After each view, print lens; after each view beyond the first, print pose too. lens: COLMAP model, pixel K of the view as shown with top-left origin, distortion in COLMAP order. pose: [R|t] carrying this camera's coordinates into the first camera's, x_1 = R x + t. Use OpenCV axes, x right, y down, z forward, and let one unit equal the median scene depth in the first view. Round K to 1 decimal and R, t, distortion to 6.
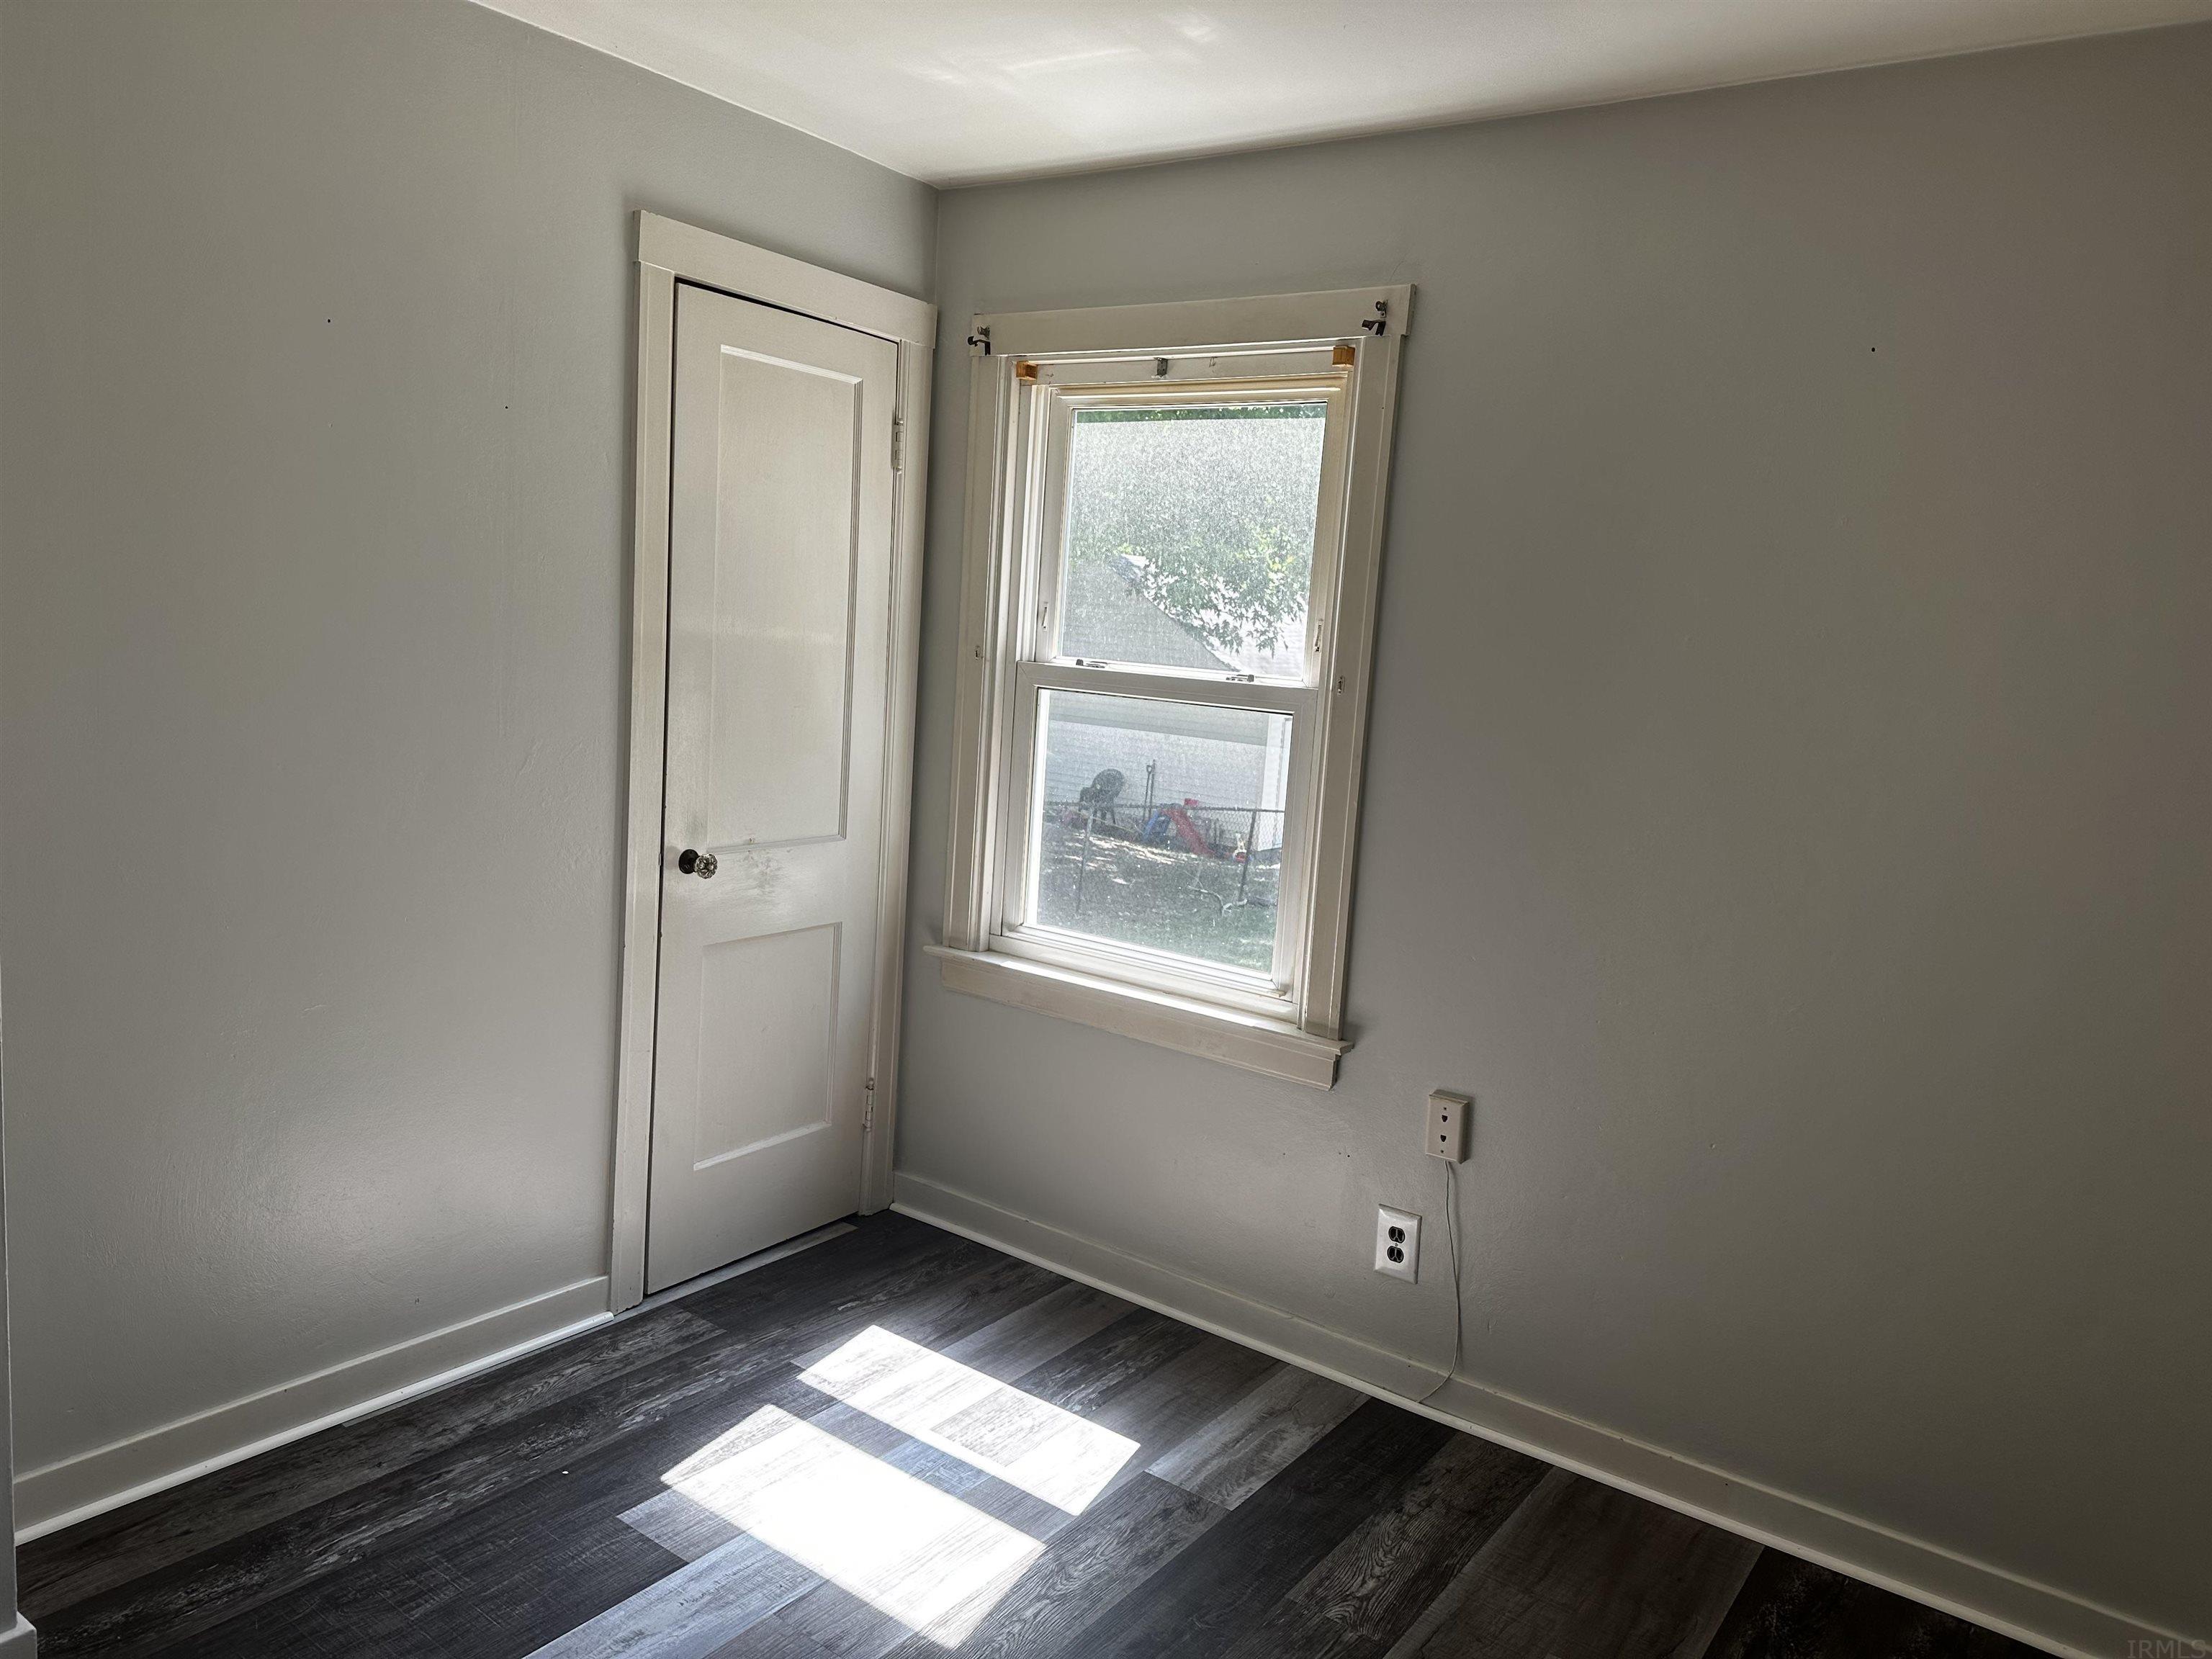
lens RADIAL K [[1552.2, 0, 1114.7], [0, 1552.2, 810.9], [0, 0, 1]] dist [0.028869, -0.043078]
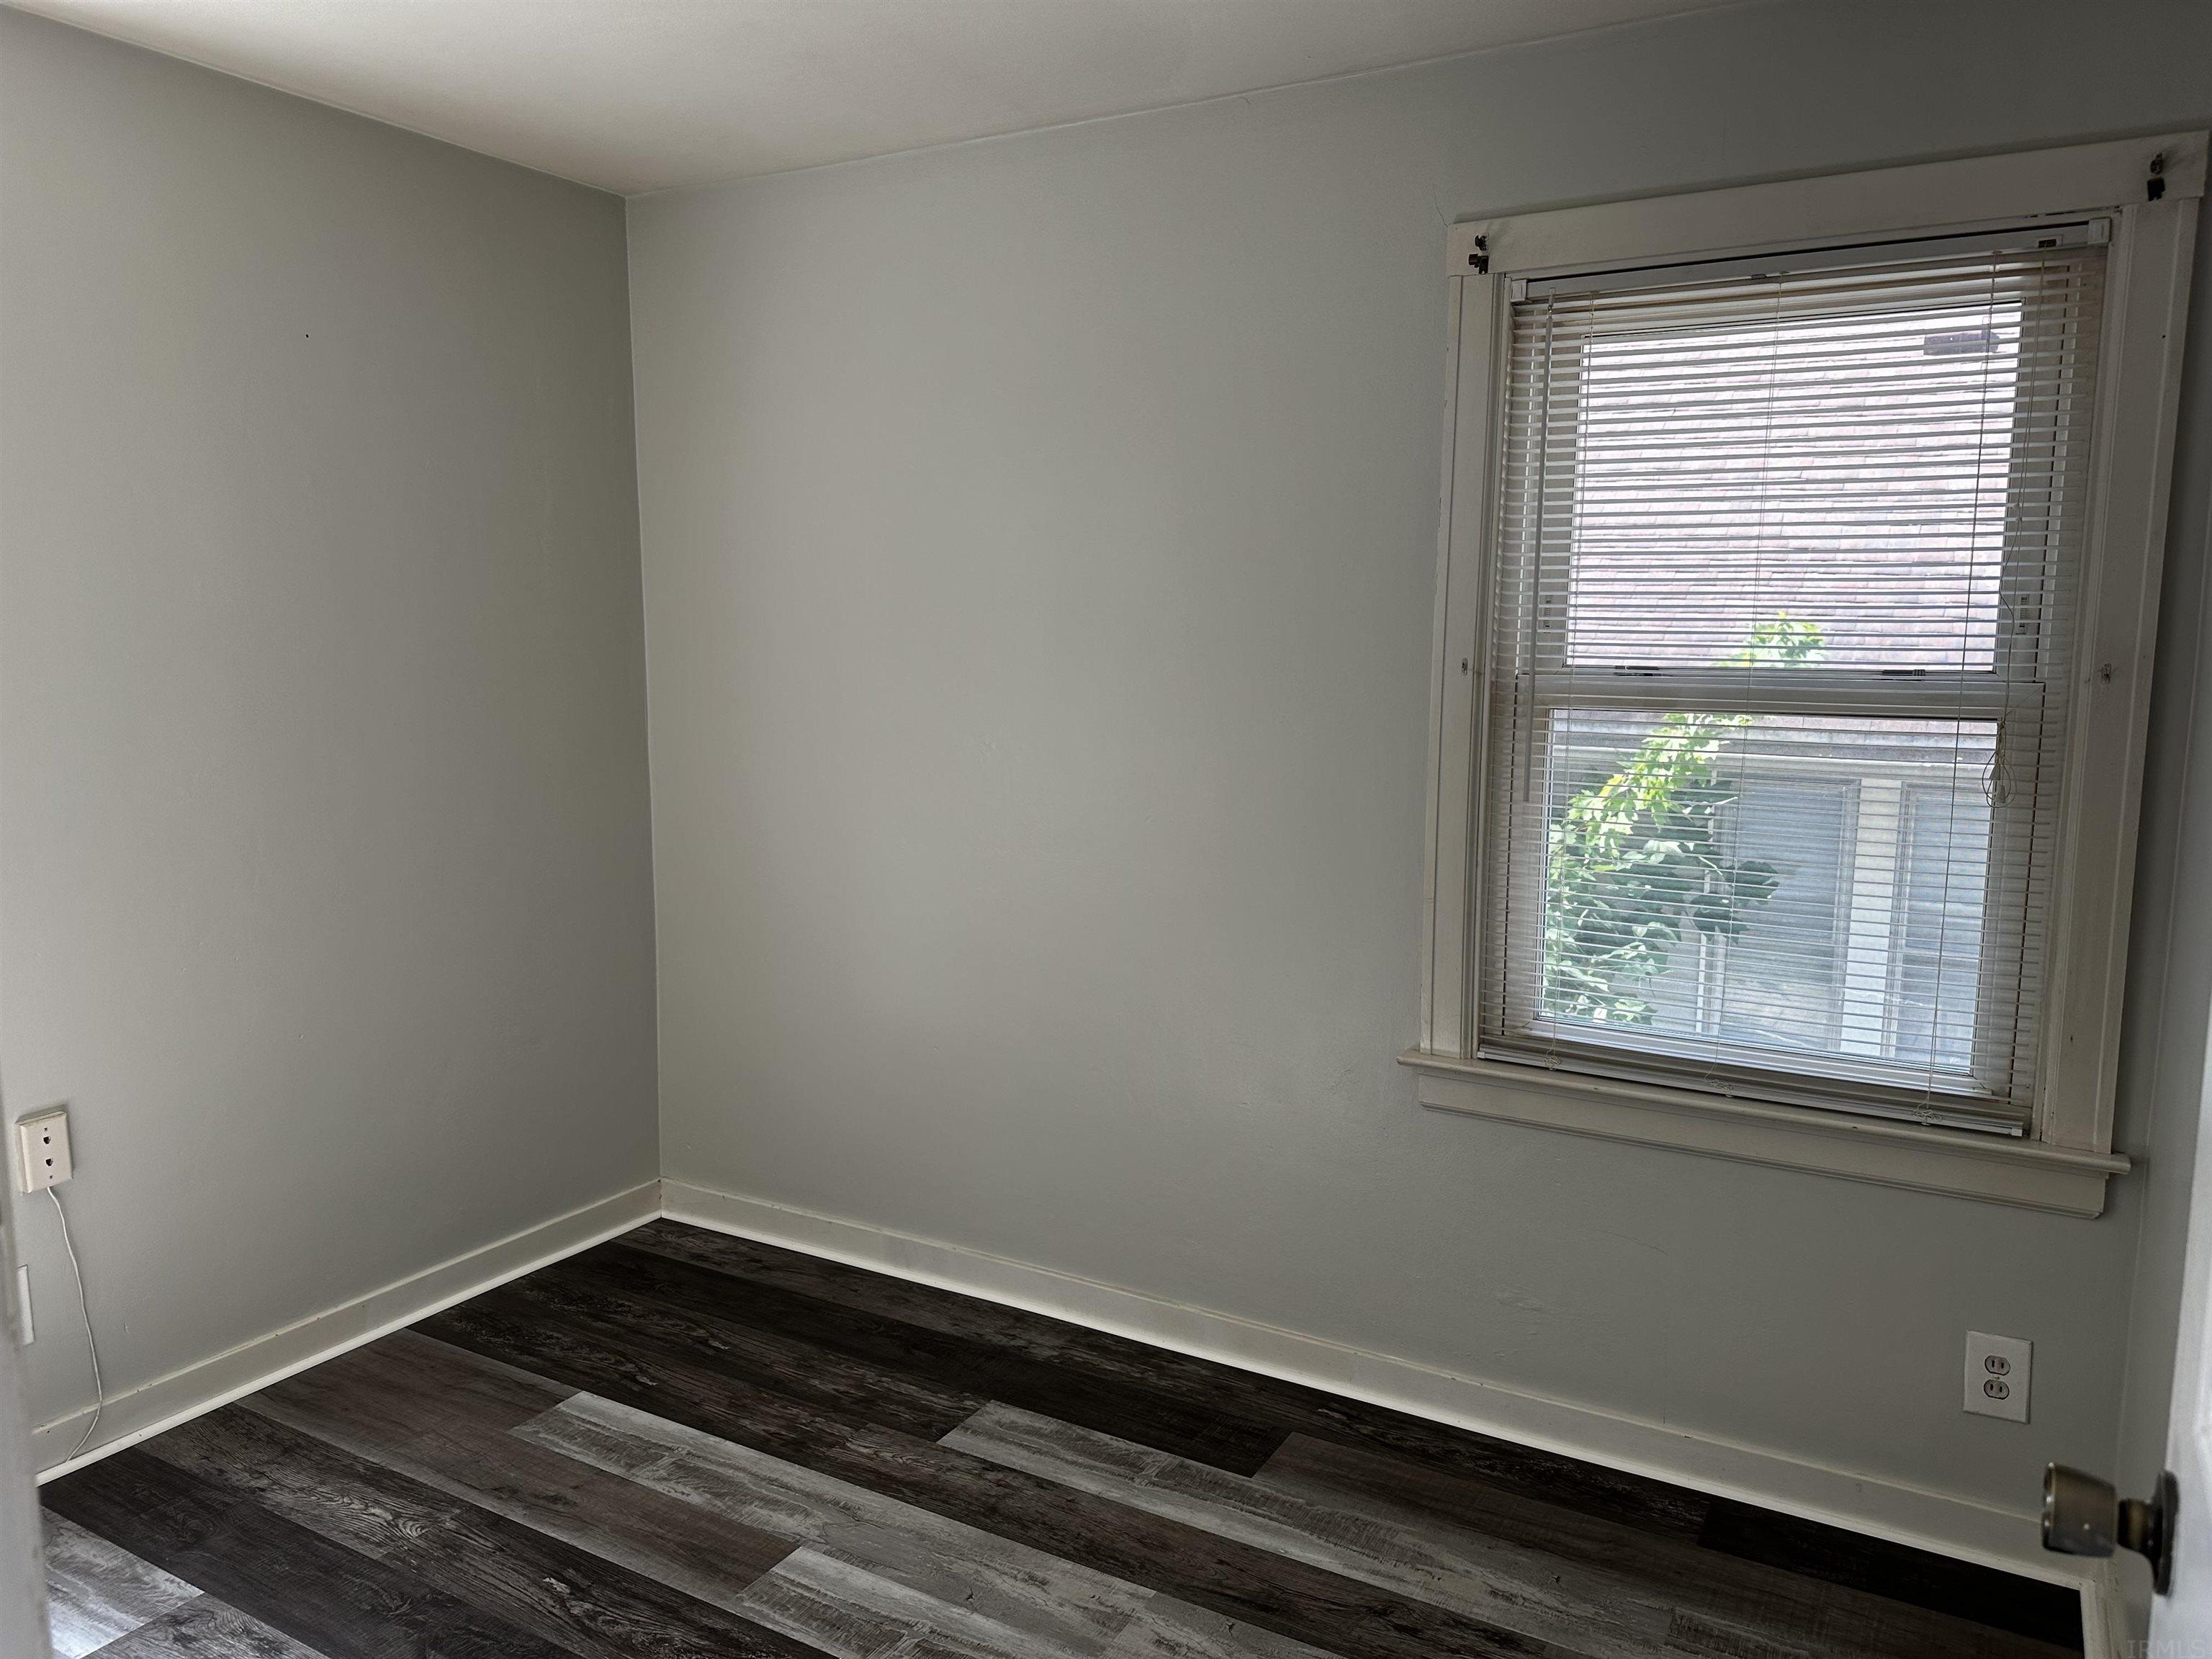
lens RADIAL K [[1552.2, 0, 1114.7], [0, 1552.2, 810.9], [0, 0, 1]] dist [0.028869, -0.043078]
pose [[-0.102644, -0.188505, 0.976693, -0.650582], [0.107969, 0.973967, 0.199326, -0.091831], [-0.988841, 0.125912, -0.079619, 0.425806]]
